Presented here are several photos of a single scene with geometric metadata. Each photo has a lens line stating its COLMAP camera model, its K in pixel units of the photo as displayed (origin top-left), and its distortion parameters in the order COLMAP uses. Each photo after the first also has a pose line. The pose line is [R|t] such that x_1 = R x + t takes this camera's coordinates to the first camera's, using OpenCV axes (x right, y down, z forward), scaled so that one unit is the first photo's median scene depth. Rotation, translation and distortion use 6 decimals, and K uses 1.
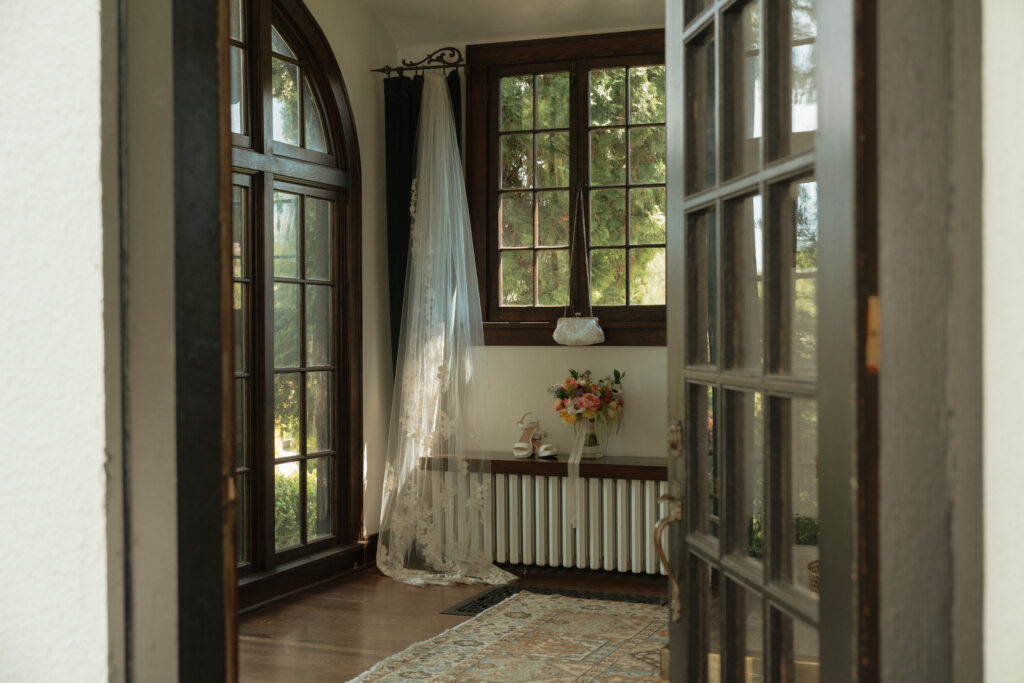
lens RADIAL K [[1322.9, 0, 512.3], [0, 1322.9, 341.2], [0, 0, 1]] dist [0.024861, 0.000000]
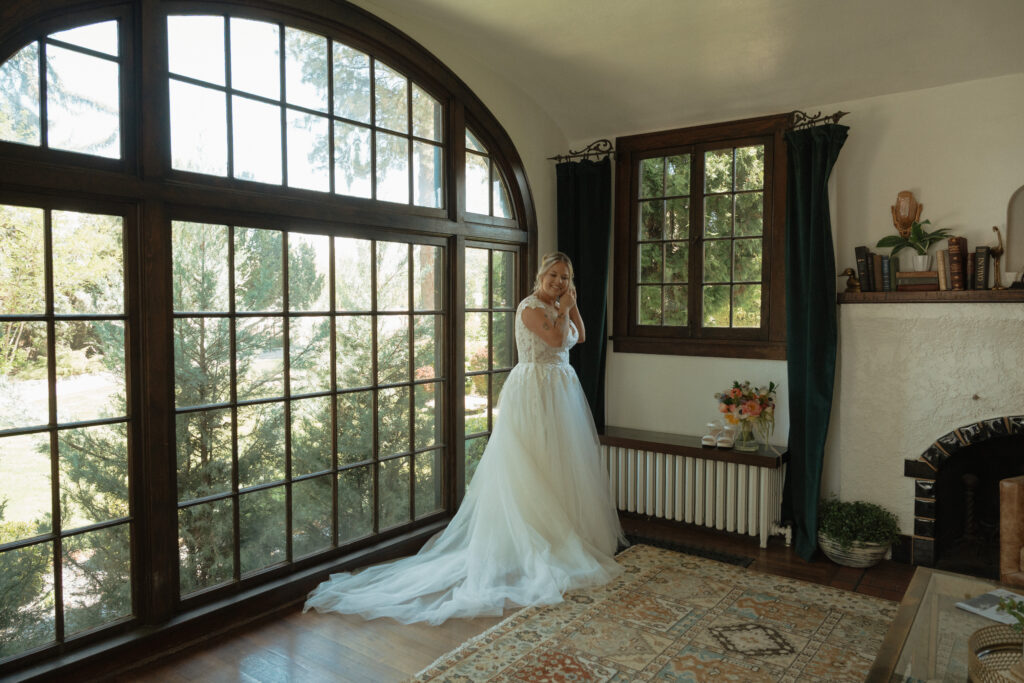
lens RADIAL K [[731.5, 0, 510.9], [0, 731.5, 339.4], [0, 0, 1]] dist [0.002819, 0.001188]
pose [[0.968524, 0.019991, -0.248115, 0.061255], [-0.010145, 0.999112, 0.040895, -0.047863], [0.248712, -0.037091, 0.967867, 0.251577]]
